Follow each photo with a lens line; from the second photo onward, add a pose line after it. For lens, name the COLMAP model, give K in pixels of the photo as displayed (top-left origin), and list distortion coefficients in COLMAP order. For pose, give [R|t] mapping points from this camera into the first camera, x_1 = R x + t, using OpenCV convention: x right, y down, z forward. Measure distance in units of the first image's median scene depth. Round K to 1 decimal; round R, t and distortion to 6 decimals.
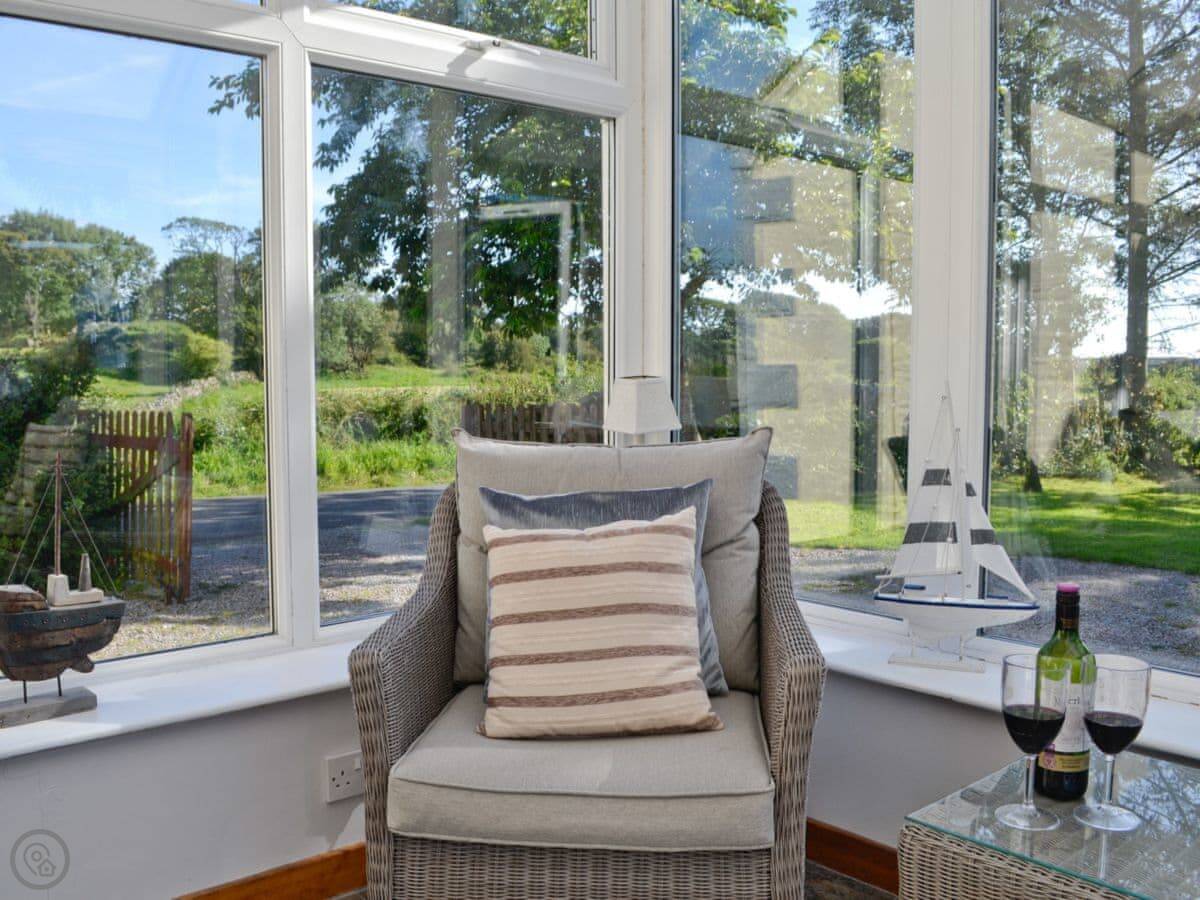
lens RADIAL K [[1044.5, 0, 557.1], [0, 1044.5, 484.2], [0, 0, 1]] dist [-0.006927, -0.144727]
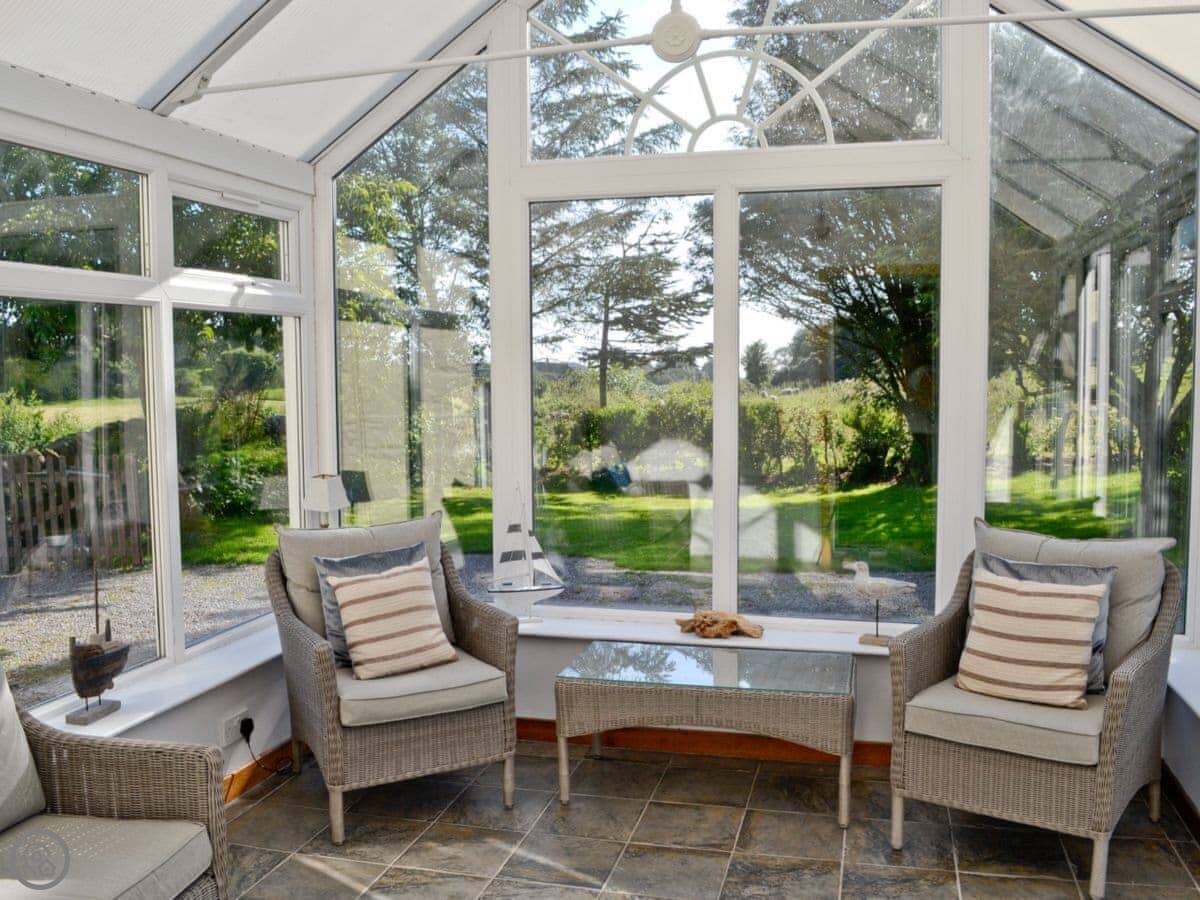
lens RADIAL K [[1090.3, 0, 600.0], [0, 1090.3, 450.0], [0, 0, 1]] dist [-0.074576, -0.000116]
pose [[0.803458, -0.044765, 0.593676, -0.859722], [0.062790, 0.997979, -0.009727, -0.145645], [-0.592041, 0.045092, 0.804646, -0.927545]]
